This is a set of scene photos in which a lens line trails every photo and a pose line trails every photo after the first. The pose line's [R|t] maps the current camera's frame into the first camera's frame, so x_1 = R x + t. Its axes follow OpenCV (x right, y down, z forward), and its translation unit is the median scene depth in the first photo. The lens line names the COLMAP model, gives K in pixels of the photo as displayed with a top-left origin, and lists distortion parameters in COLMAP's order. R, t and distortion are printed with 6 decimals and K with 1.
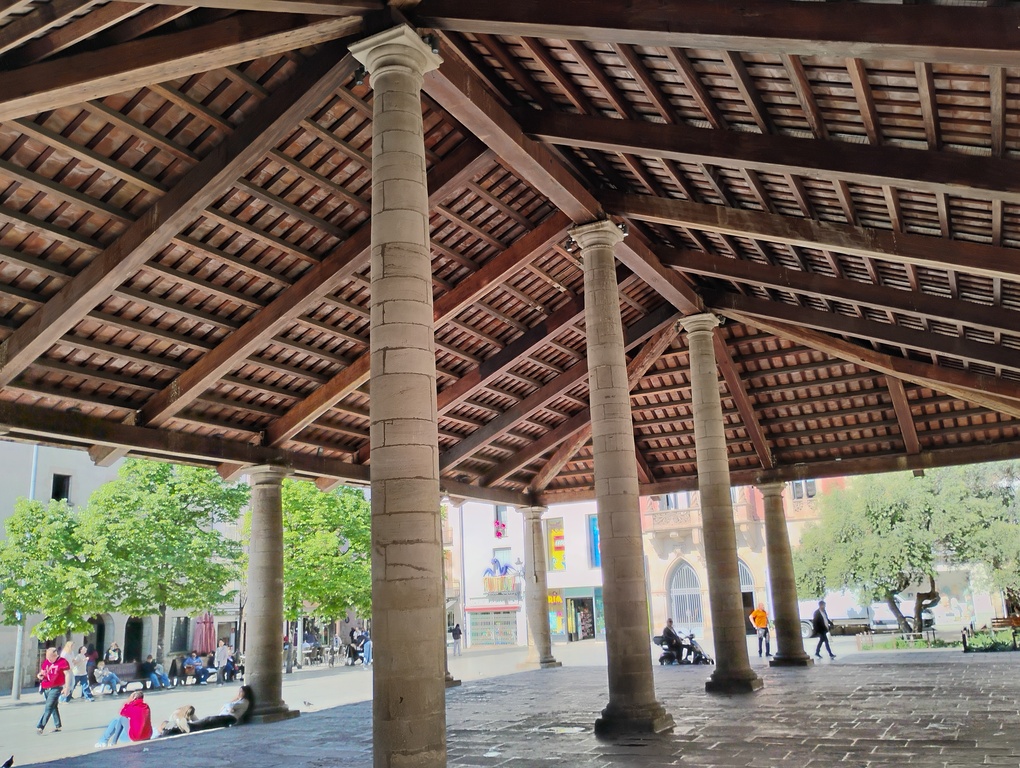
lens RADIAL K [[862.1, 0, 496.2], [0, 862.1, 395.7], [0, 0, 1]] dist [0.088729, -0.102948]
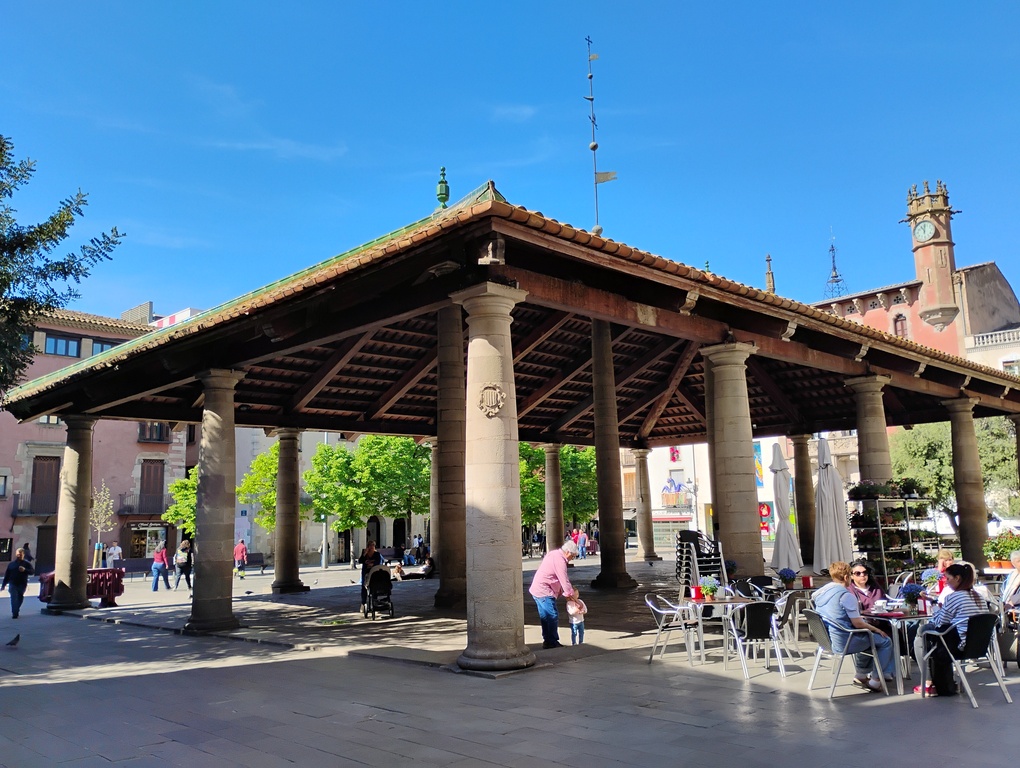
lens RADIAL K [[862.1, 0, 501.8], [0, 862.1, 380.1], [0, 0, 1]] dist [0.088729, -0.102948]
pose [[0.955531, -0.028059, -0.293553, 0.391323], [0.053566, 0.995417, 0.079216, -0.171149], [0.289985, -0.091418, 0.952655, -0.635267]]
